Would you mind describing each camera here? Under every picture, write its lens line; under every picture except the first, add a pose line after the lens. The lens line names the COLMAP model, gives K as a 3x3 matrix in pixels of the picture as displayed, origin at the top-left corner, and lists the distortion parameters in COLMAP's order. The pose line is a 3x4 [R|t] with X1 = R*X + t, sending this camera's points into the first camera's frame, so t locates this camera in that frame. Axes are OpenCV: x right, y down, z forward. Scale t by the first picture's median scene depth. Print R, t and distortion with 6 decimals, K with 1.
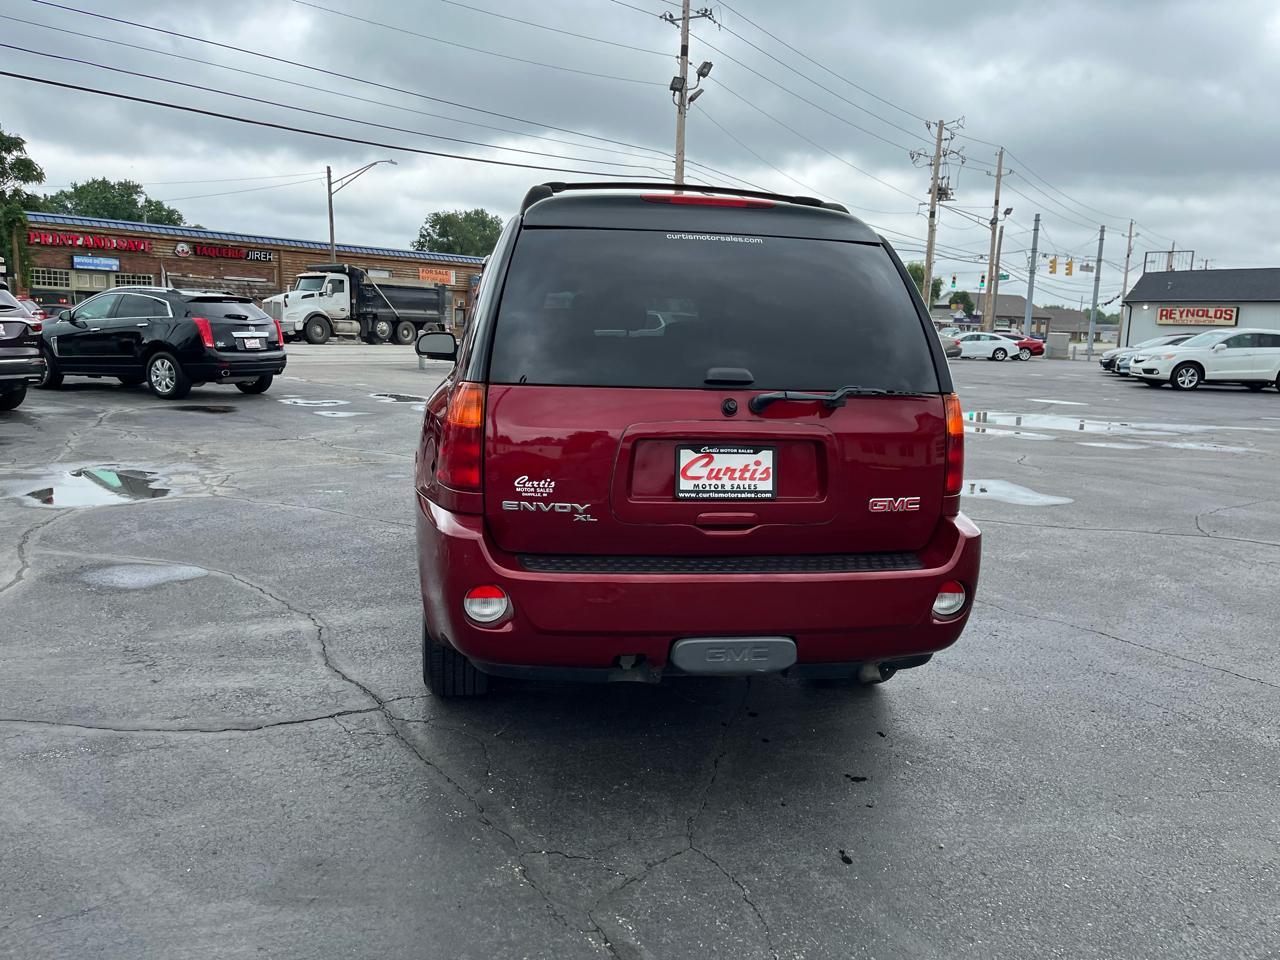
lens RADIAL K [[971.8, 0, 650.7], [0, 971.8, 477.5], [0, 0, 1]] dist [0.068076, -0.090447]
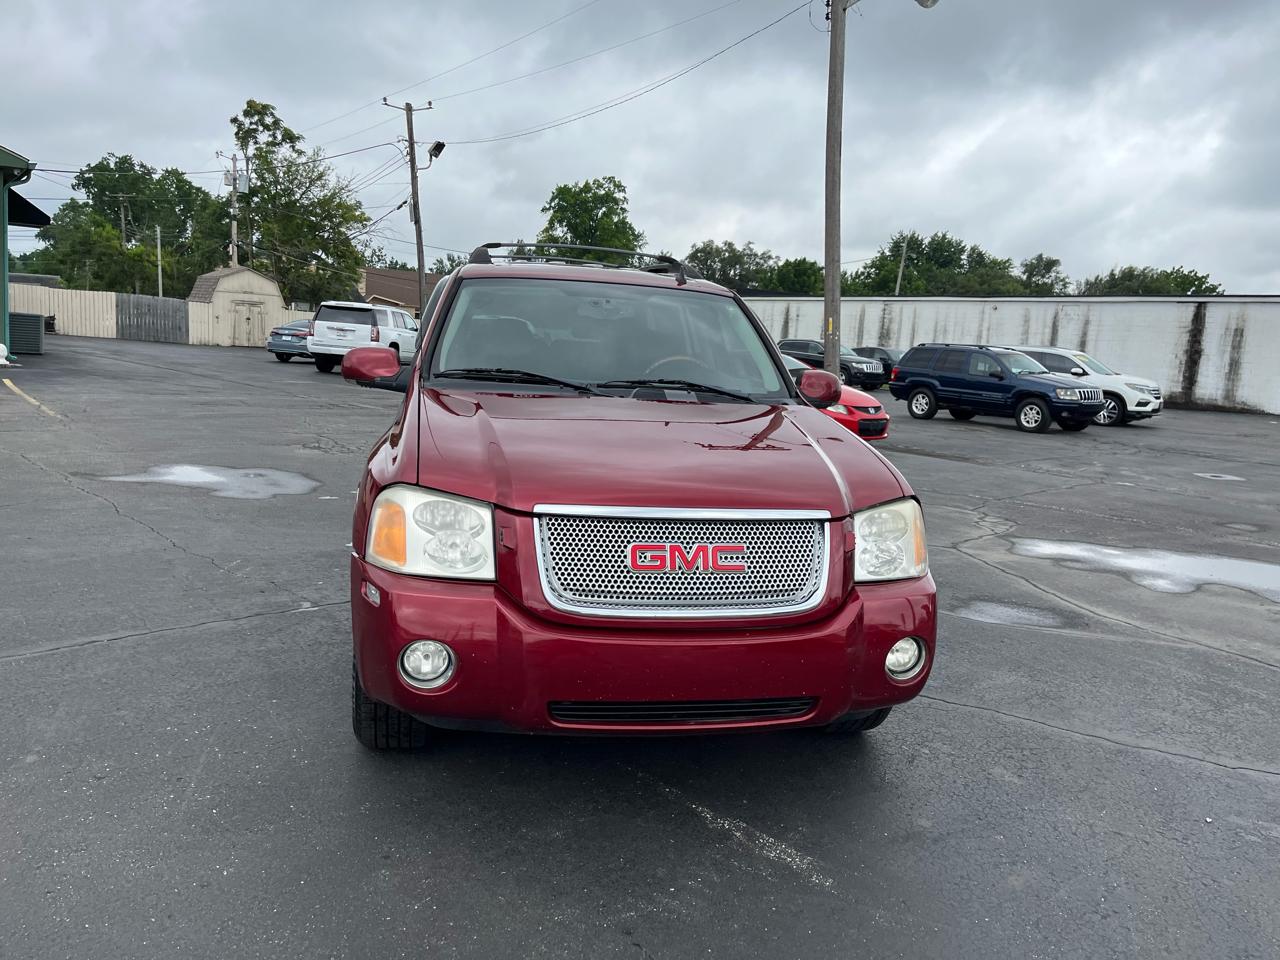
lens RADIAL K [[971.8, 0, 651.3], [0, 971.8, 479.0], [0, 0, 1]] dist [0.068076, -0.090447]
pose [[-0.995397, -0.088991, -0.035567, -0.108878], [-0.095535, 0.950769, 0.294806, -0.415091], [0.007581, 0.296847, -0.954895, 2.589539]]
